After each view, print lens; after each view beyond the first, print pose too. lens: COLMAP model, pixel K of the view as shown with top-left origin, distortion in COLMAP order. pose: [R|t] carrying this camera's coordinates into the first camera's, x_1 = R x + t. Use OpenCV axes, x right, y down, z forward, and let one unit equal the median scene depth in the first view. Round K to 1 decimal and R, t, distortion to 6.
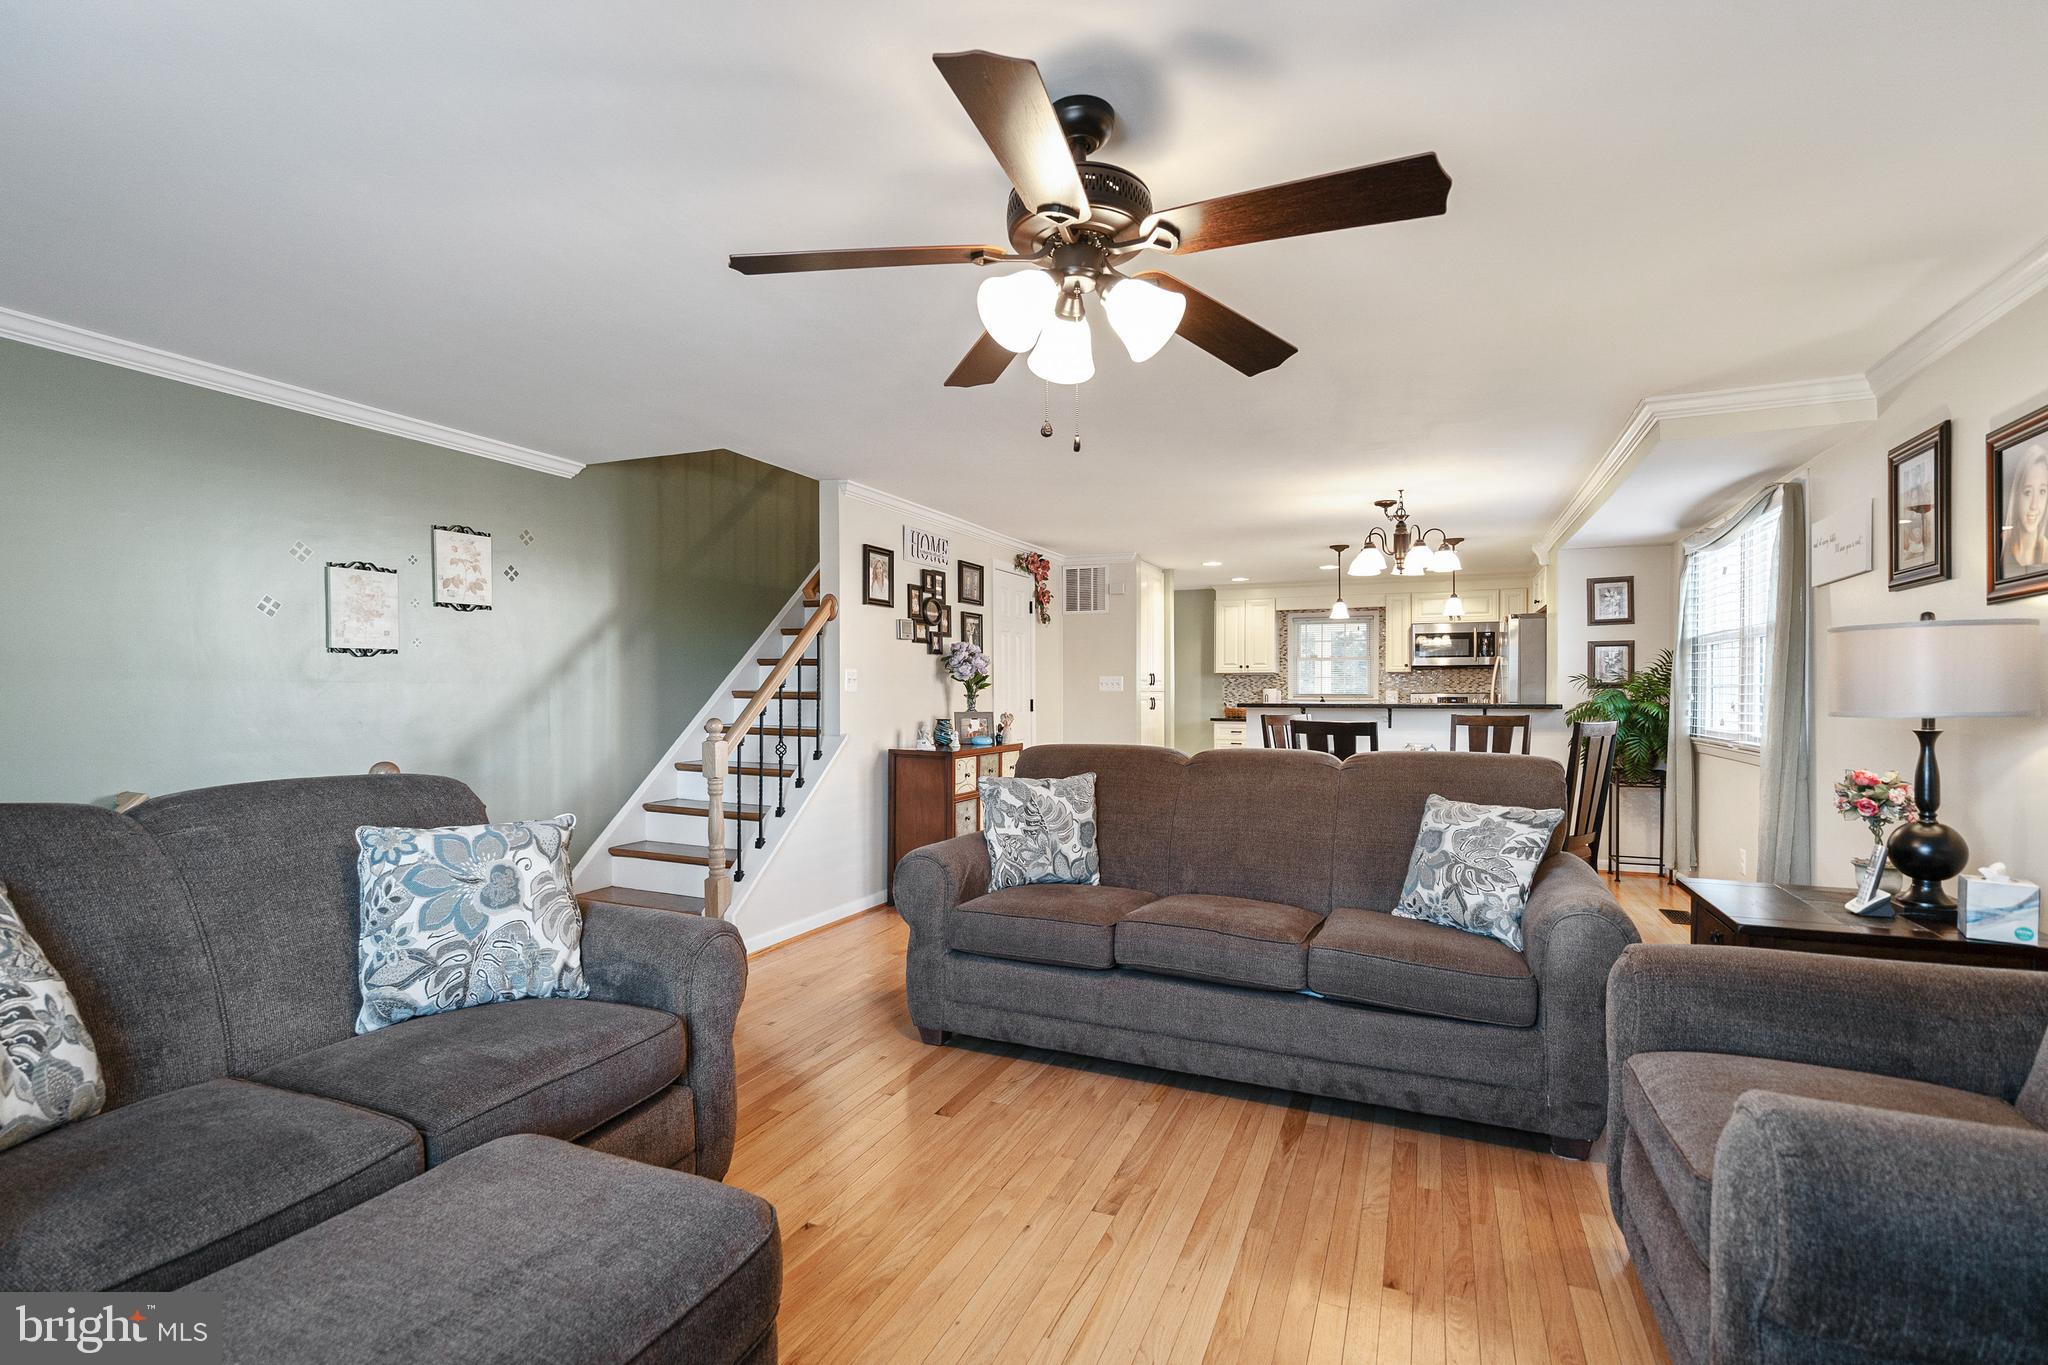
lens RADIAL K [[942.1, 0, 1022.3], [0, 942.1, 701.1], [0, 0, 1]] dist [0.001714, 0.000104]
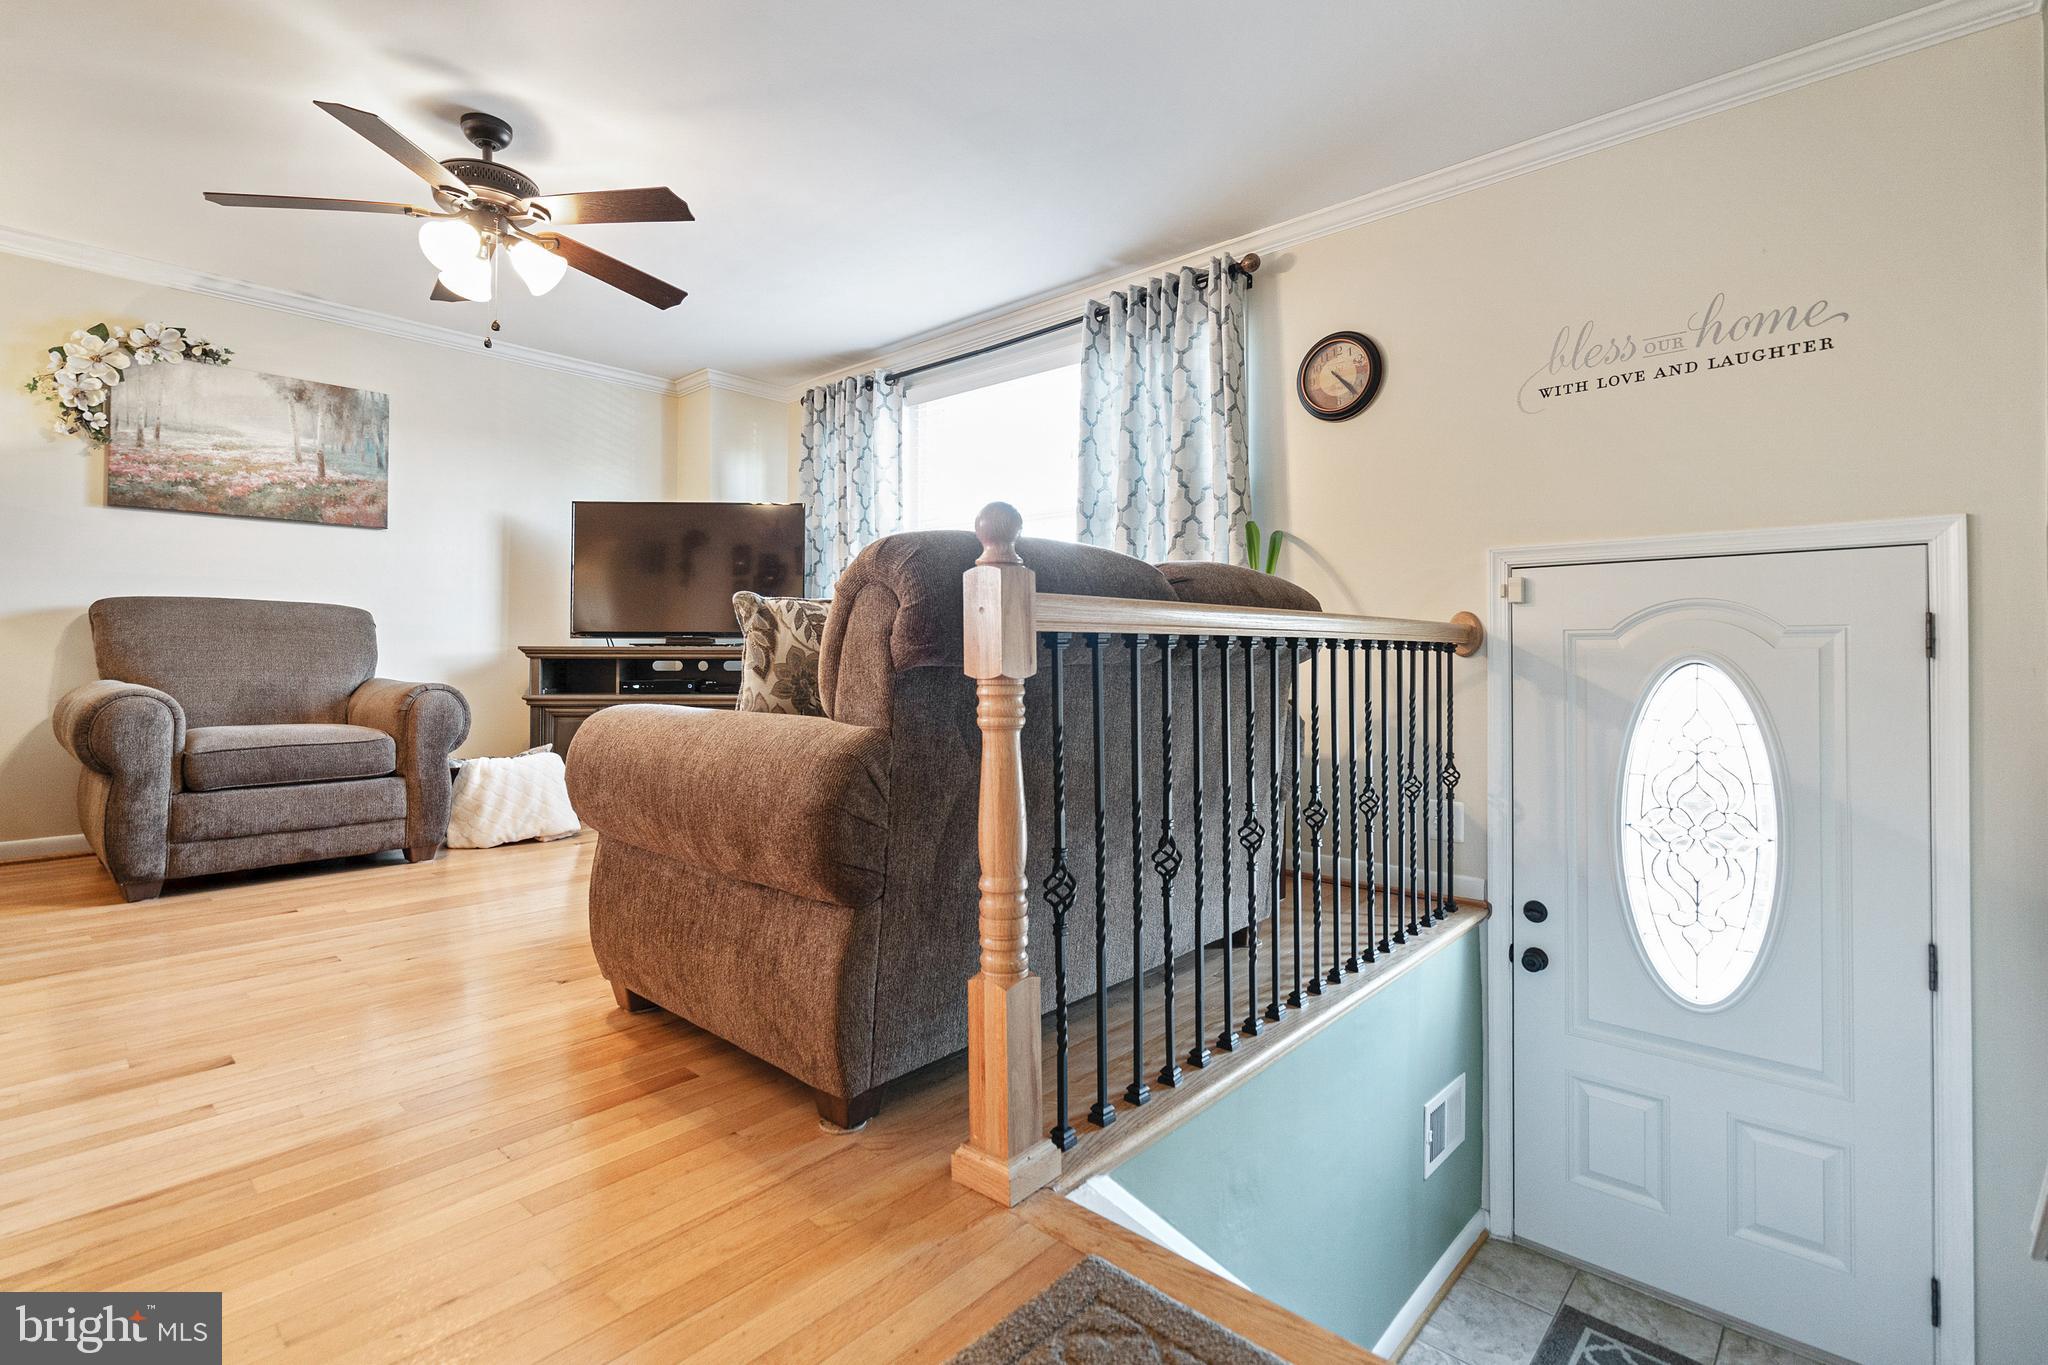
lens RADIAL K [[941.7, 0, 1019.3], [0, 941.7, 643.8], [0, 0, 1]] dist [-0.005198, 0.000705]
pose [[-0.947733, 0.001286, 0.319062, -0.385612], [0.001340, 0.999999, -0.000050, 0.066796], [-0.319062, 0.000380, -0.947734, 0.675790]]
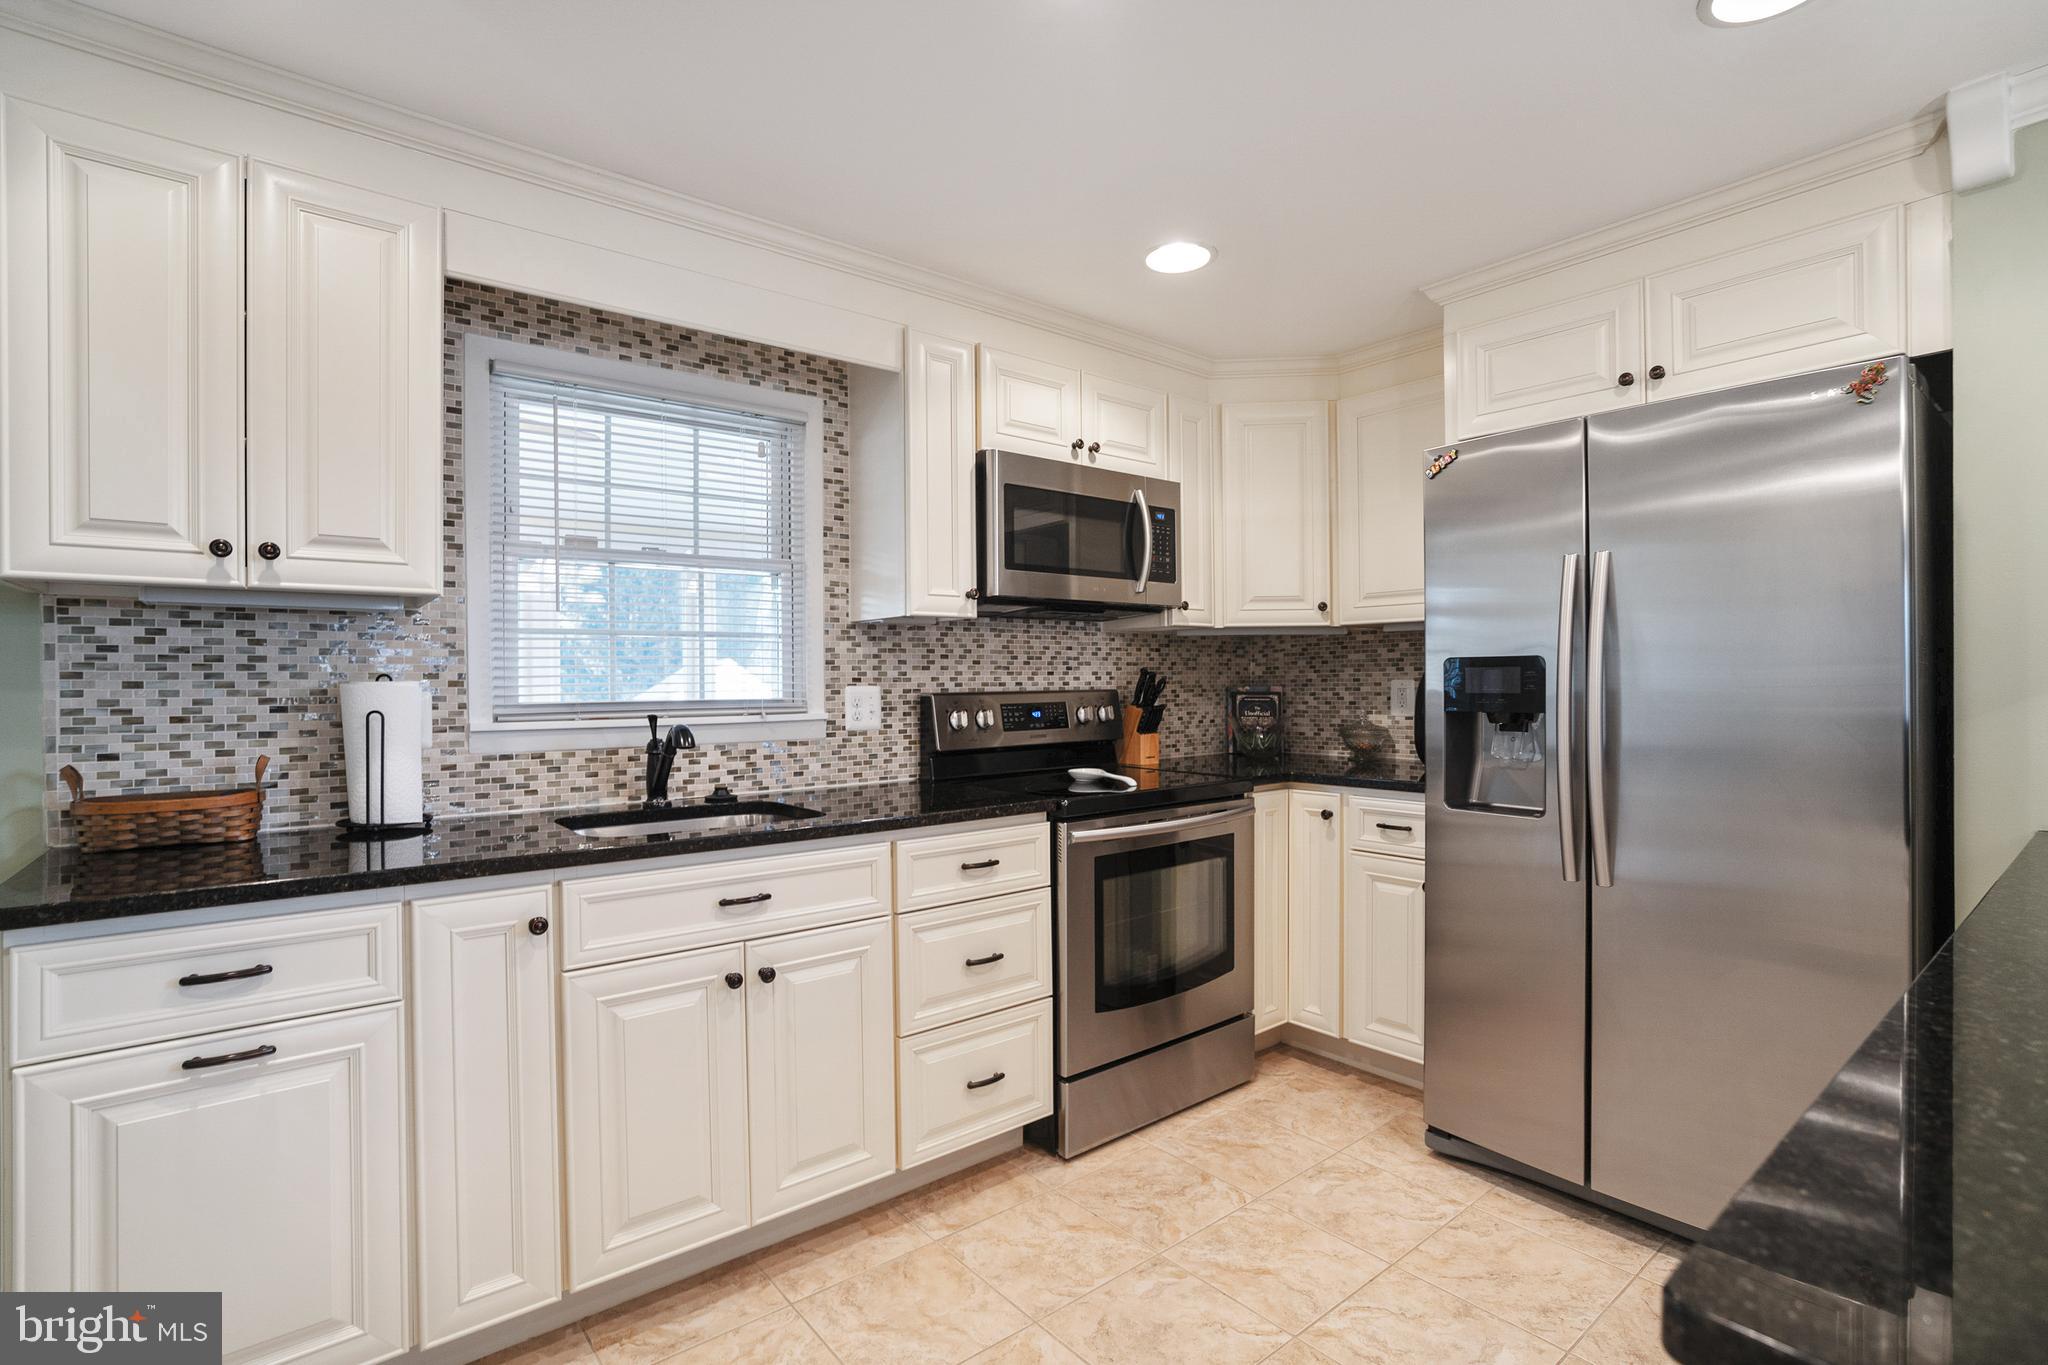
lens RADIAL K [[960.6, 0, 1014.8], [0, 960.6, 684.1], [0, 0, 1]] dist [-0.051758, 0.026877]
pose [[0.463878, -0.006668, 0.885874, 0.253553], [0.017653, 0.999843, -0.001718, -0.017056], [-0.885723, 0.016435, 0.463923, 1.346640]]
